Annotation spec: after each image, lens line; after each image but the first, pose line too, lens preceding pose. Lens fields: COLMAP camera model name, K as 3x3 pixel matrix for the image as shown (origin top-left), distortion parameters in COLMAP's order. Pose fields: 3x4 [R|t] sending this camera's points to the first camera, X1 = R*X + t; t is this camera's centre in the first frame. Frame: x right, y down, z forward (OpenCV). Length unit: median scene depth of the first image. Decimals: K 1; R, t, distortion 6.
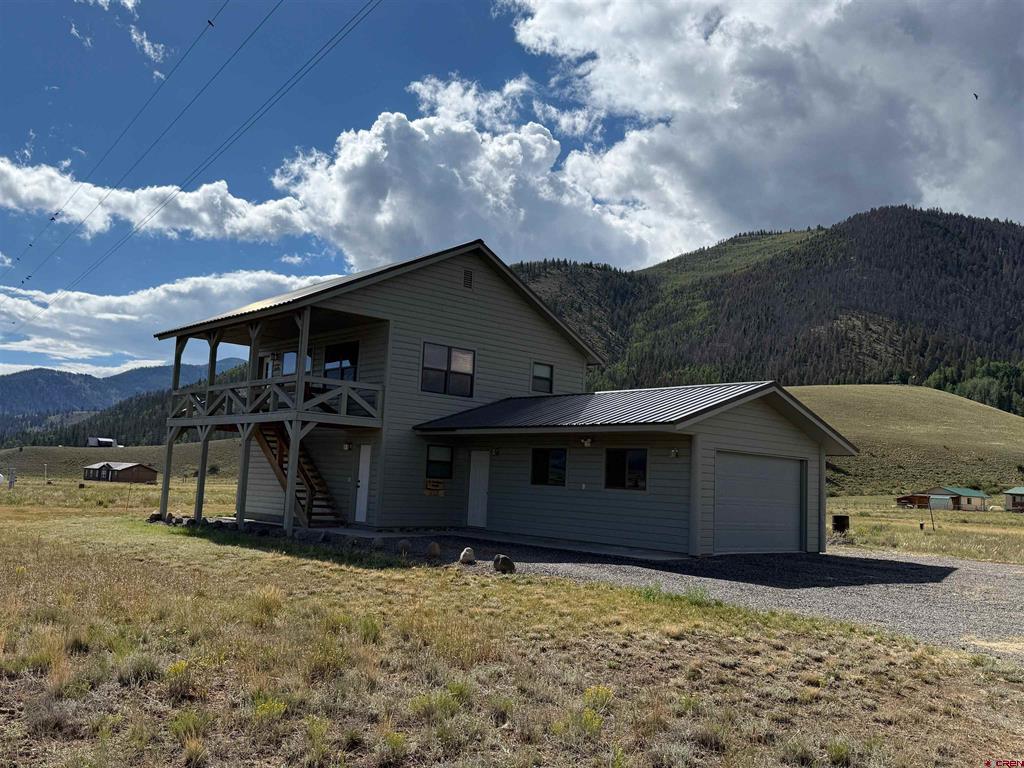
lens RADIAL K [[802.2, 0, 511.5], [0, 802.2, 404.6], [0, 0, 1]] dist [-0.000810, -0.063074]
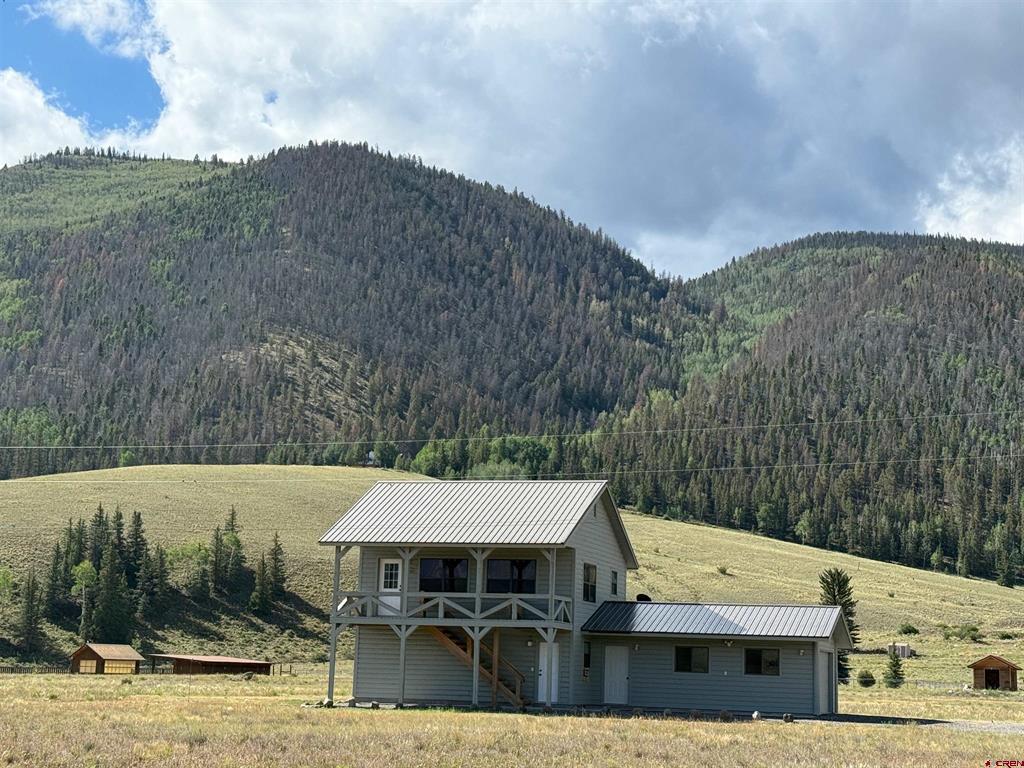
lens RADIAL K [[1681.6, 0, 512.0], [0, 1681.6, 384.0], [0, 0, 1]] dist [0.031869, -0.034690]
pose [[0.830149, 0.063785, 0.553881, -0.099976], [-0.036493, 0.997520, -0.060179, -0.011856], [-0.556346, 0.029745, 0.830418, -0.074541]]
